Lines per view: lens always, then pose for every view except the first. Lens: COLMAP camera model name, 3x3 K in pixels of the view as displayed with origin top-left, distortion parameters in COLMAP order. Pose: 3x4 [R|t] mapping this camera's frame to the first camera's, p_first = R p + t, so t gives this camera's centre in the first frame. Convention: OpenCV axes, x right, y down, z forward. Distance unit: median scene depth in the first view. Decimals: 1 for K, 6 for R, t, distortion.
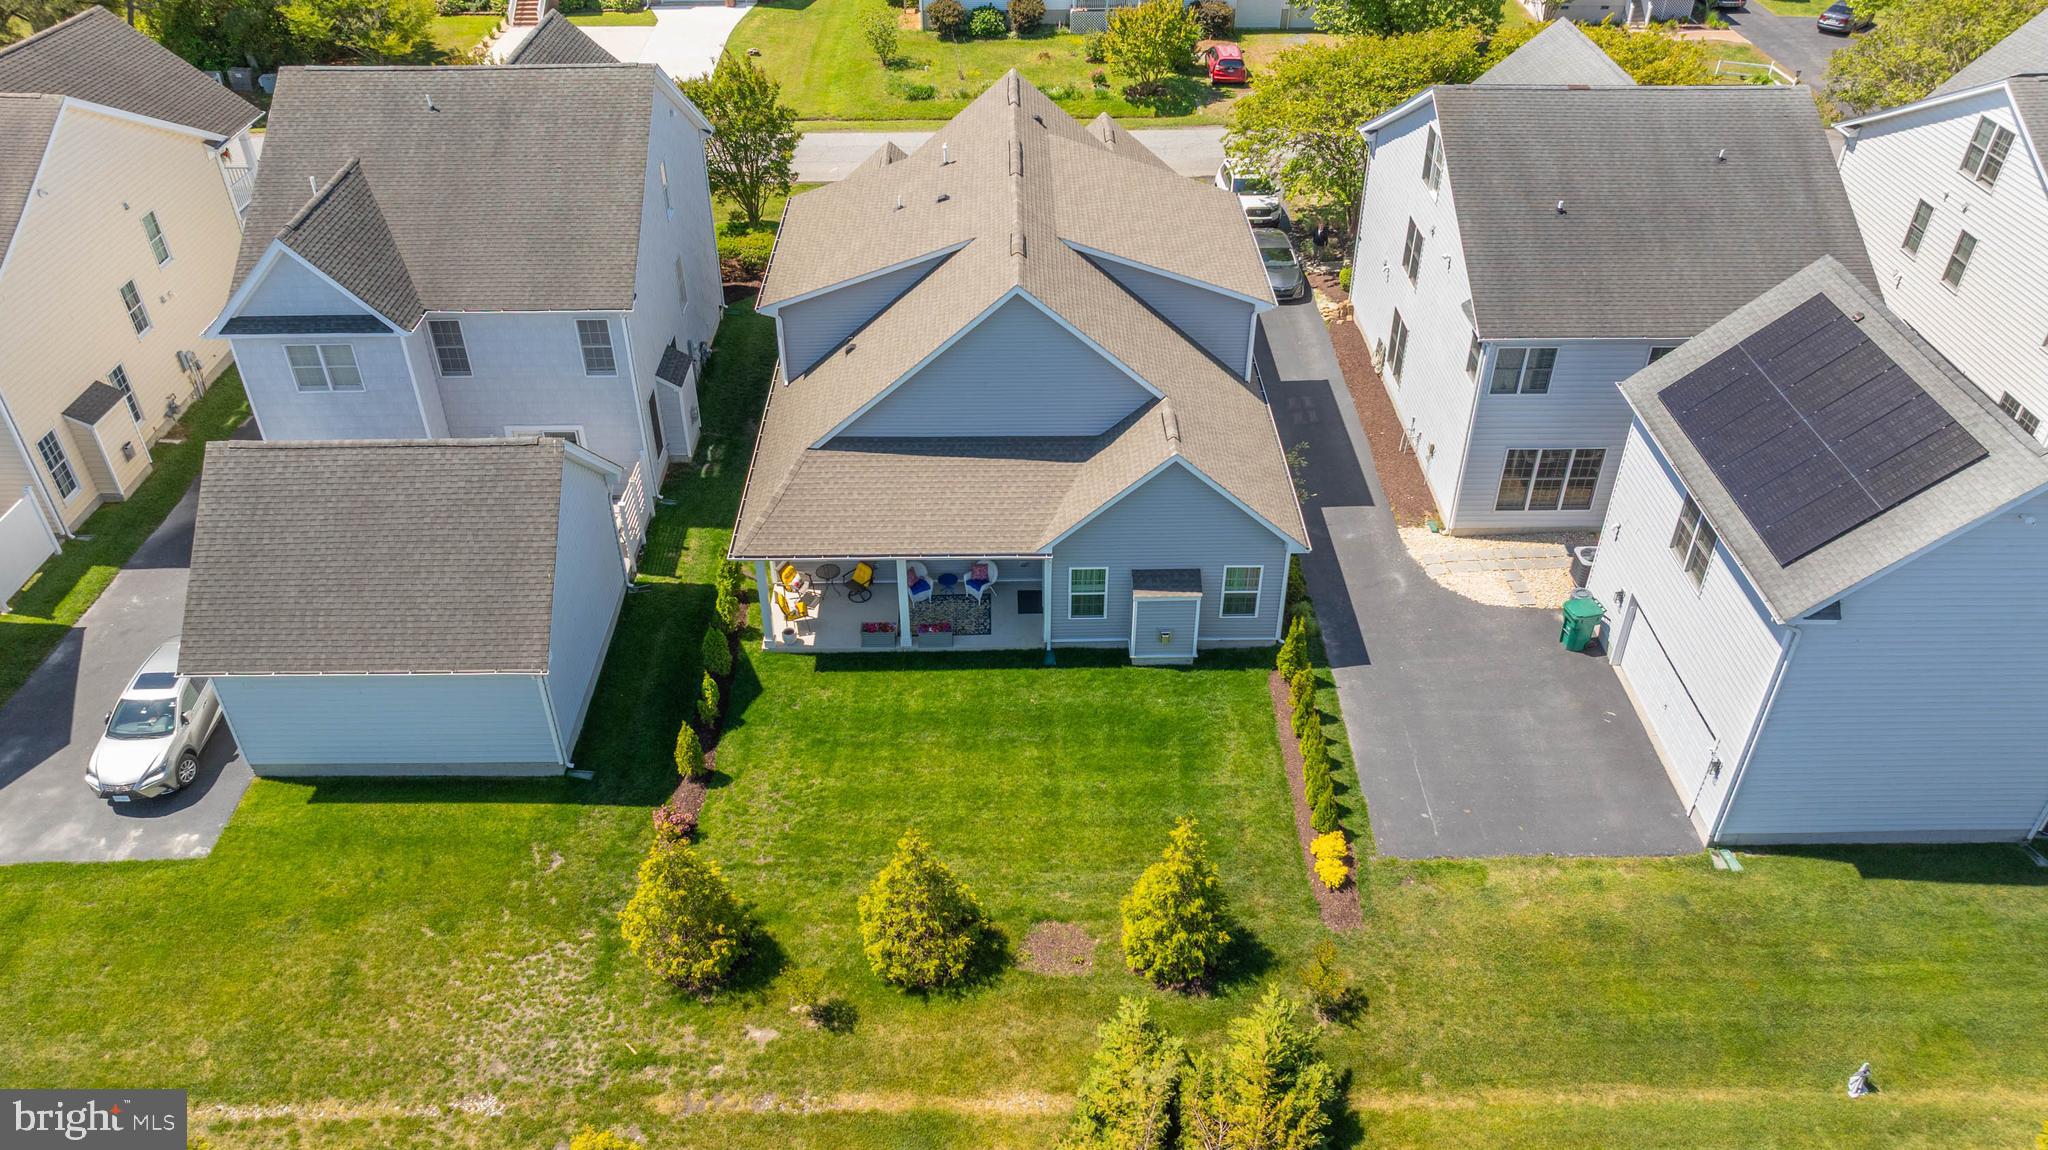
lens RADIAL K [[1437.5, 0, 1024.0], [0, 1437.5, 575.0], [0, 0, 1]] dist [-0.023769, -0.001089]
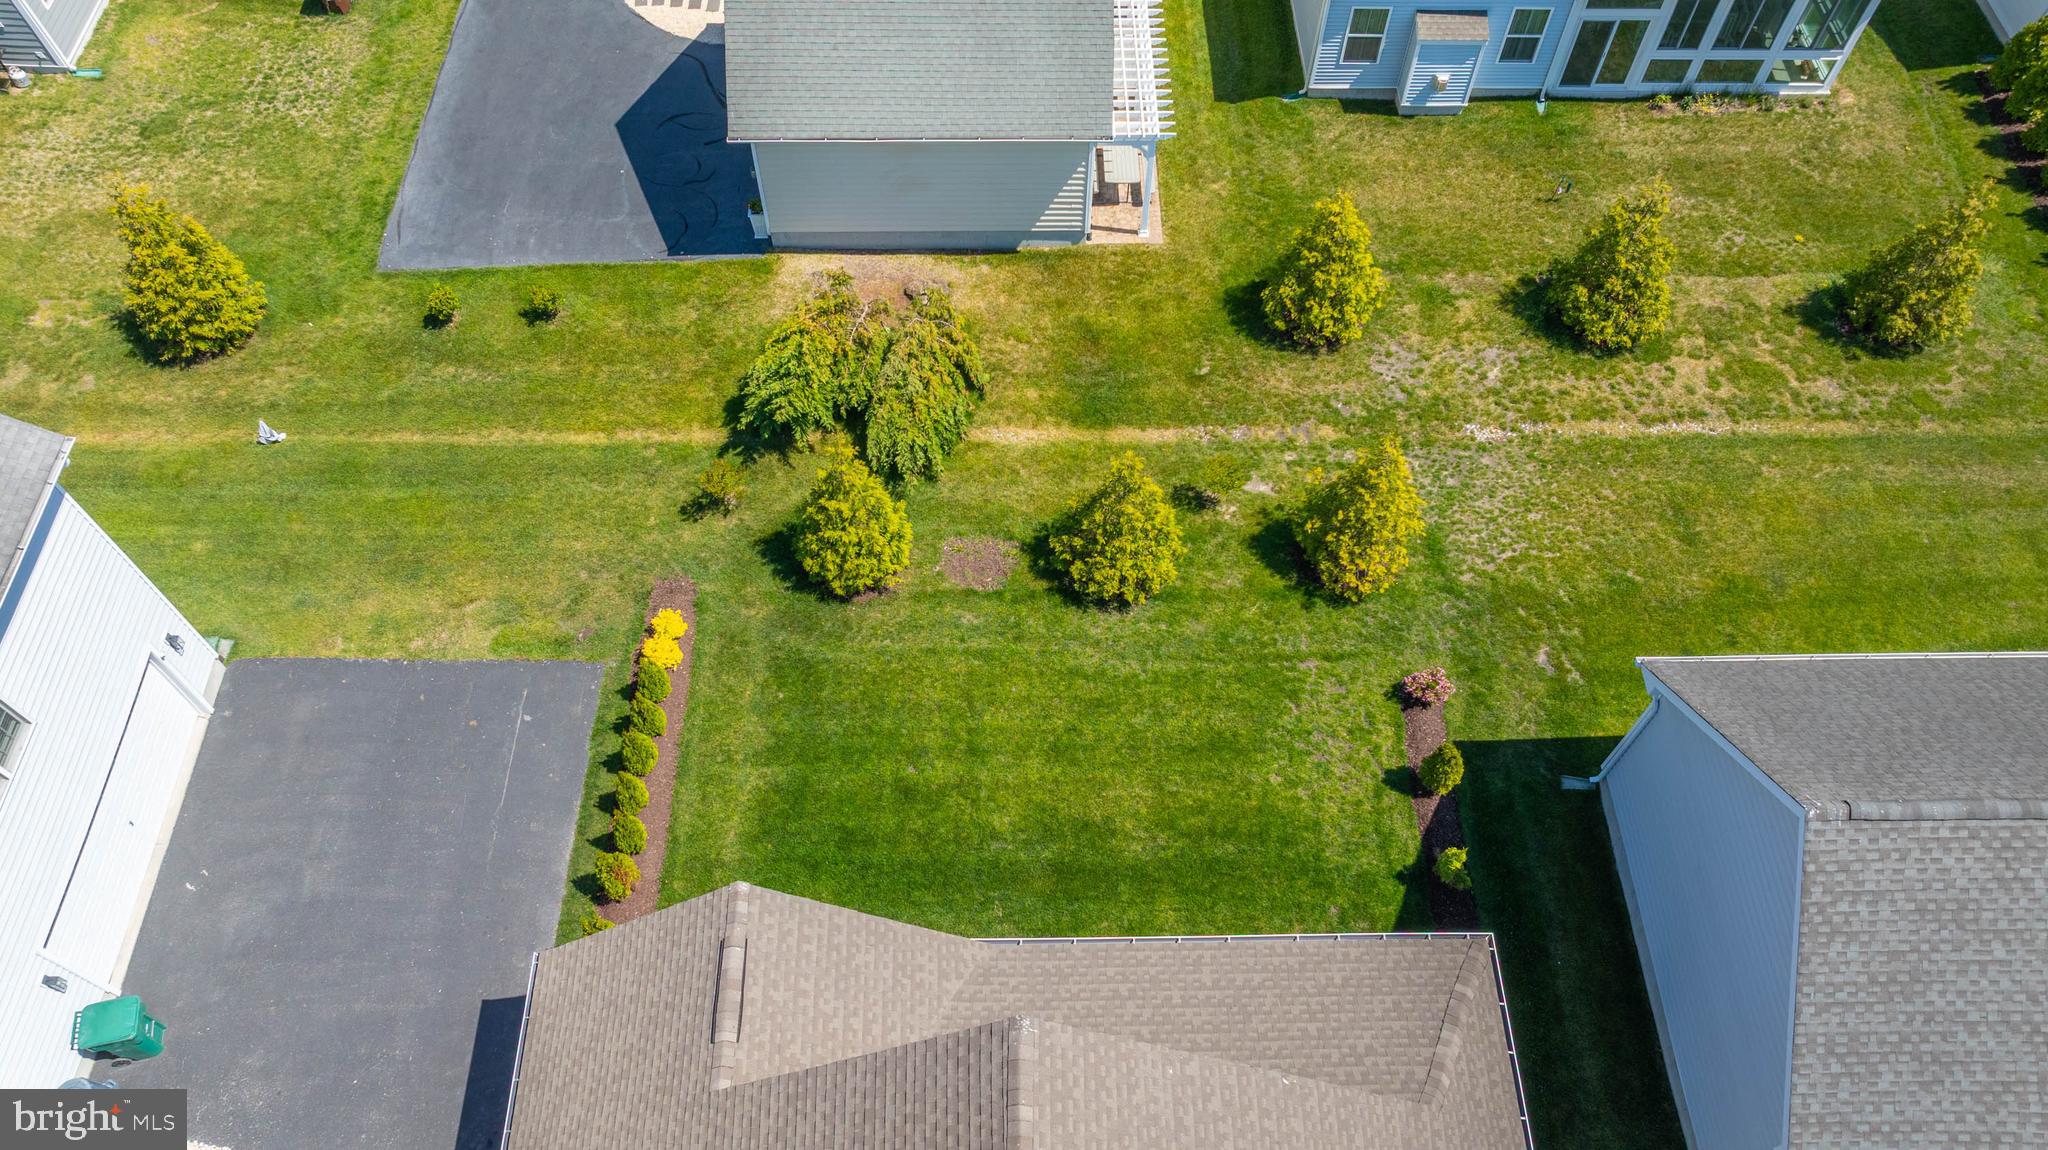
lens RADIAL K [[1450.8, 0, 1042.4], [0, 1450.8, 504.6], [0, 0, 1]] dist [-0.042526, 0.052910]
pose [[-0.999966, 0.006482, -0.005039, -0.016687], [-0.005374, -0.052743, 0.998594, -0.752130], [0.006207, 0.998587, 0.052776, 0.950365]]
